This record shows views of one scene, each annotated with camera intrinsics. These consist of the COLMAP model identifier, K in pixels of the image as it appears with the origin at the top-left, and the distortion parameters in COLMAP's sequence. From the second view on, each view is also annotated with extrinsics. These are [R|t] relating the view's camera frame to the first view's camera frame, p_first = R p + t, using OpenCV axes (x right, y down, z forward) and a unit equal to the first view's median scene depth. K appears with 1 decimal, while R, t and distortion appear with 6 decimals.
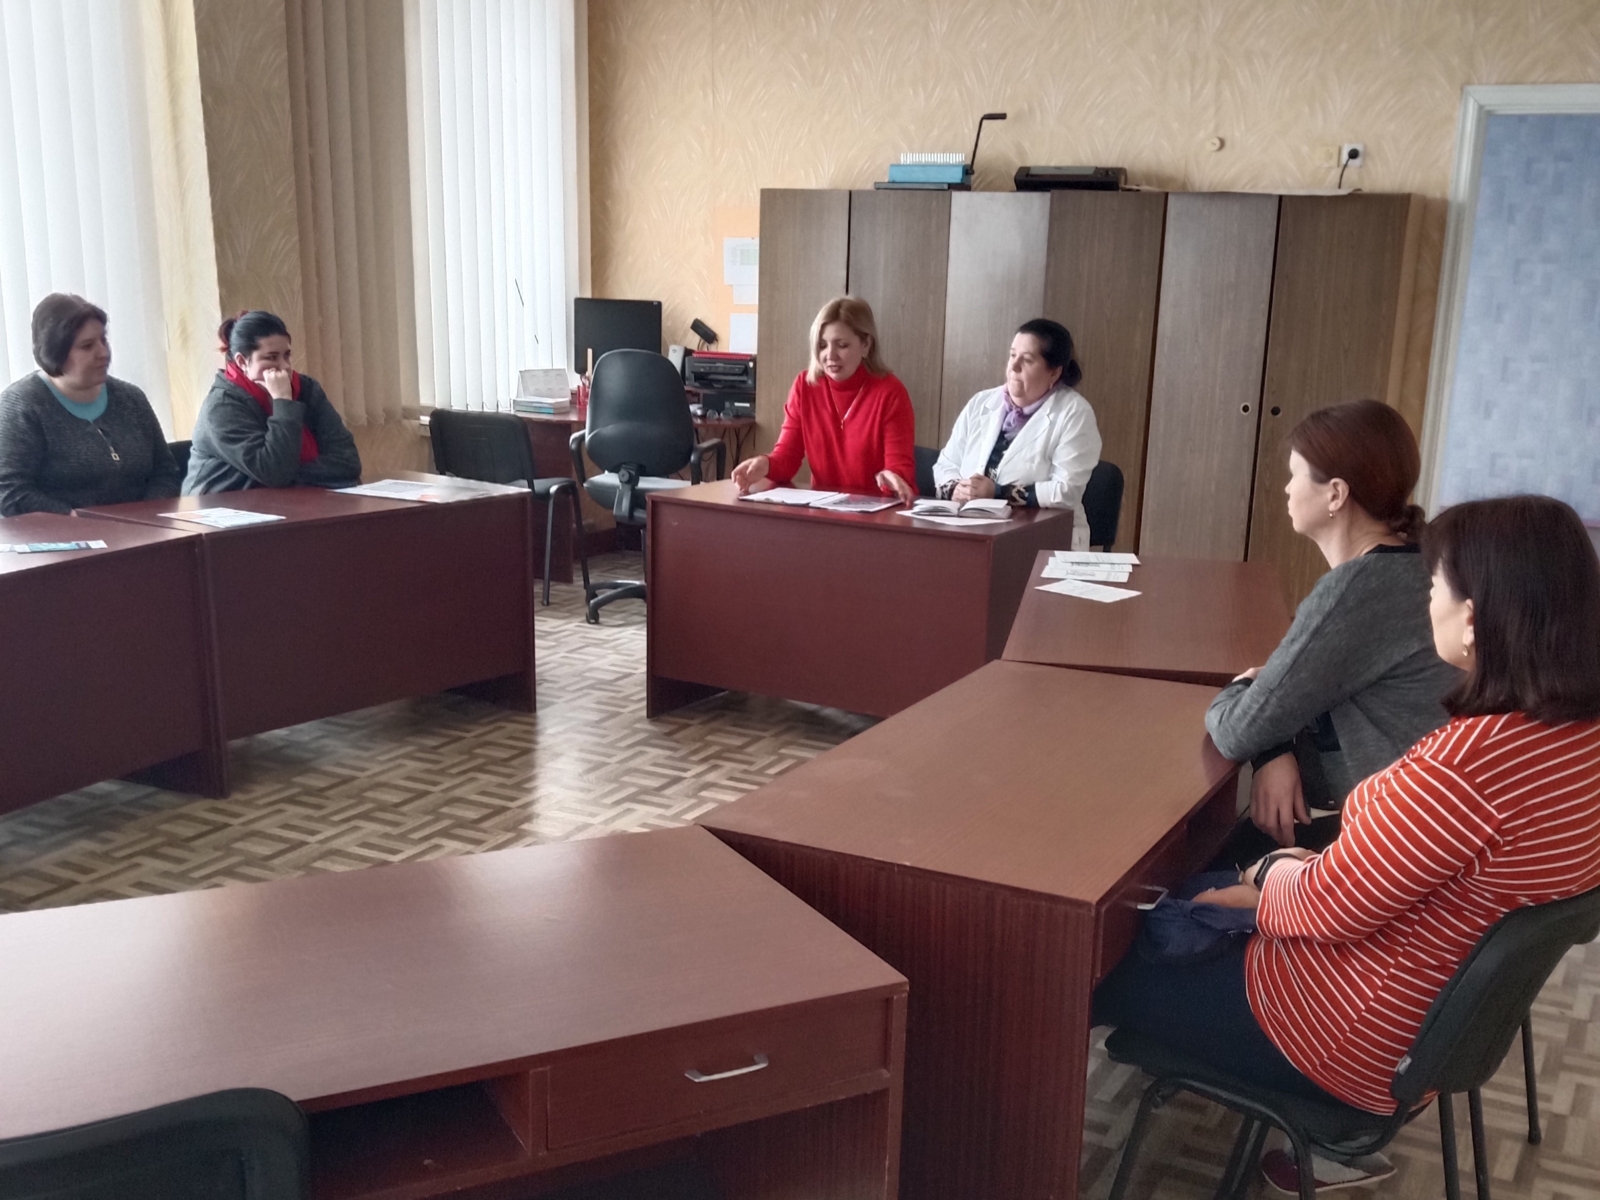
lens RADIAL K [[1701.5, 0, 806.0], [0, 1701.5, 822.4], [0, 0, 1]] dist [0.092752, -0.203892]
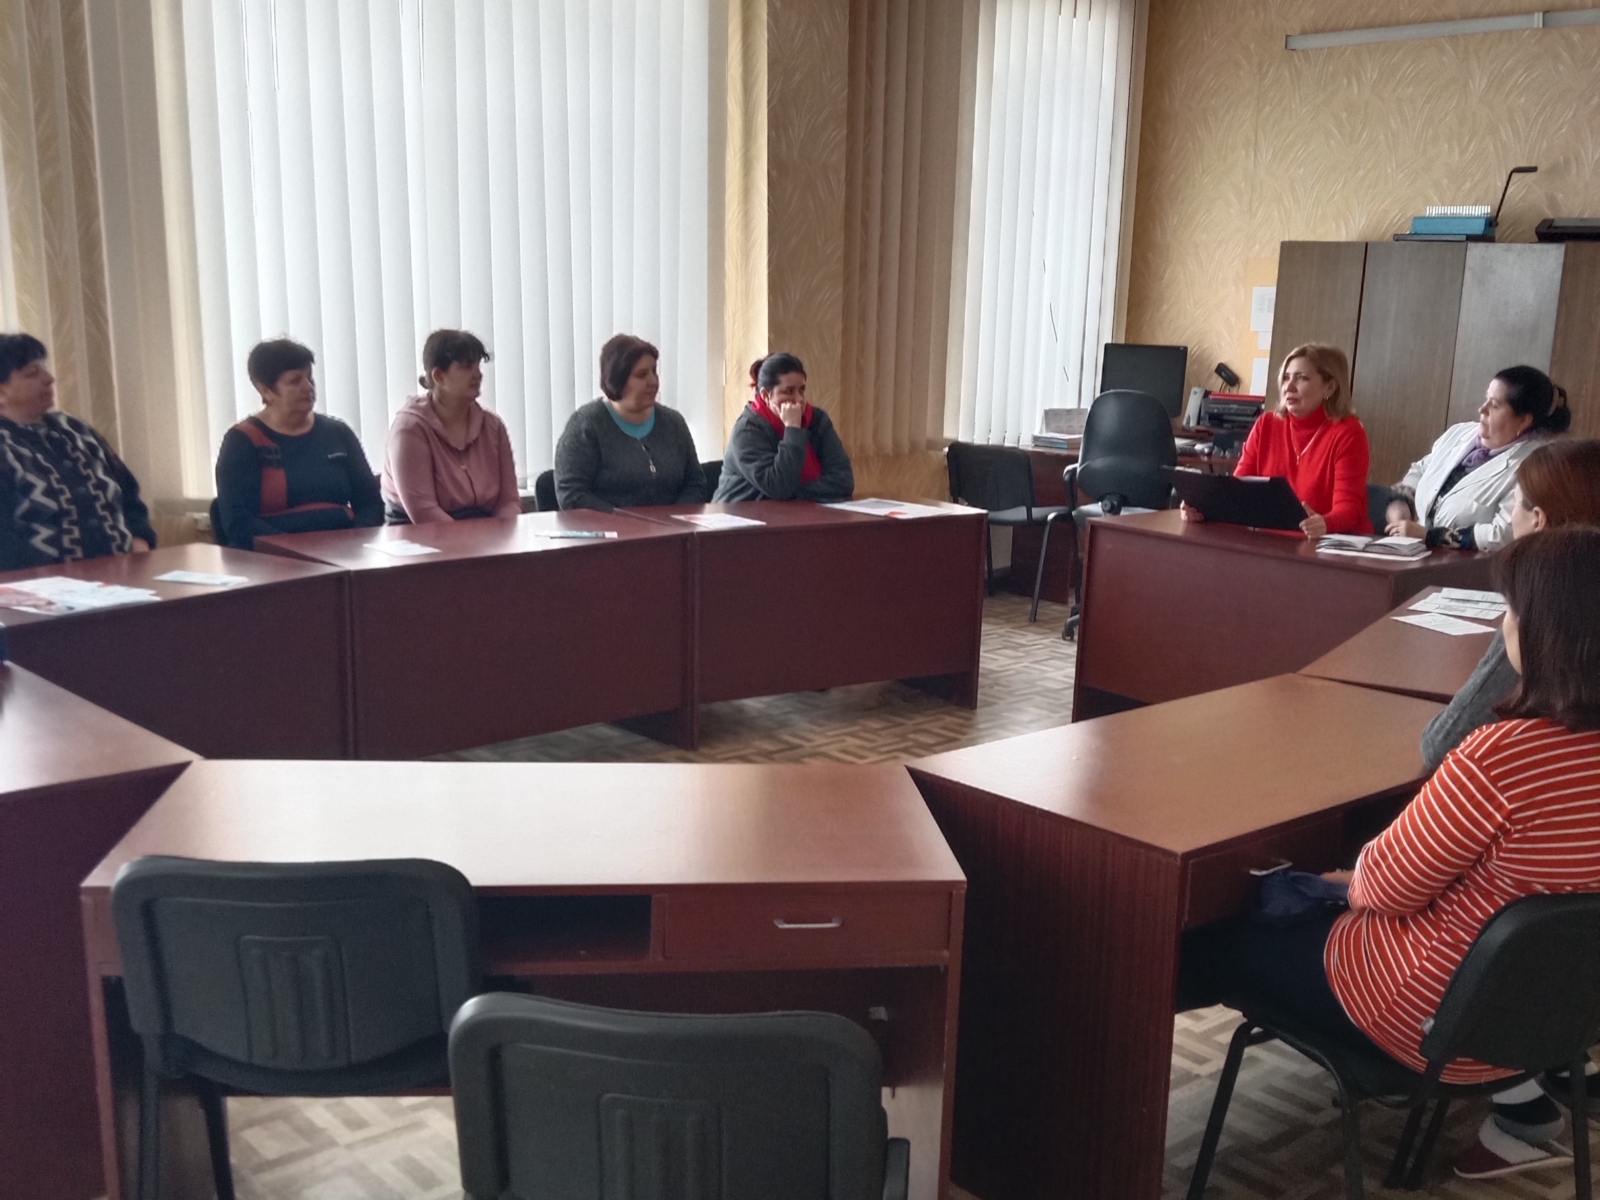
lens RADIAL K [[1701.5, 0, 806.0], [0, 1701.5, 822.4], [0, 0, 1]] dist [0.092752, -0.203892]
pose [[0.927147, 0.111812, -0.357625, 0.152279], [-0.120507, 0.992710, -0.002044, 0.025793], [0.354790, 0.044991, 0.933863, -0.085946]]
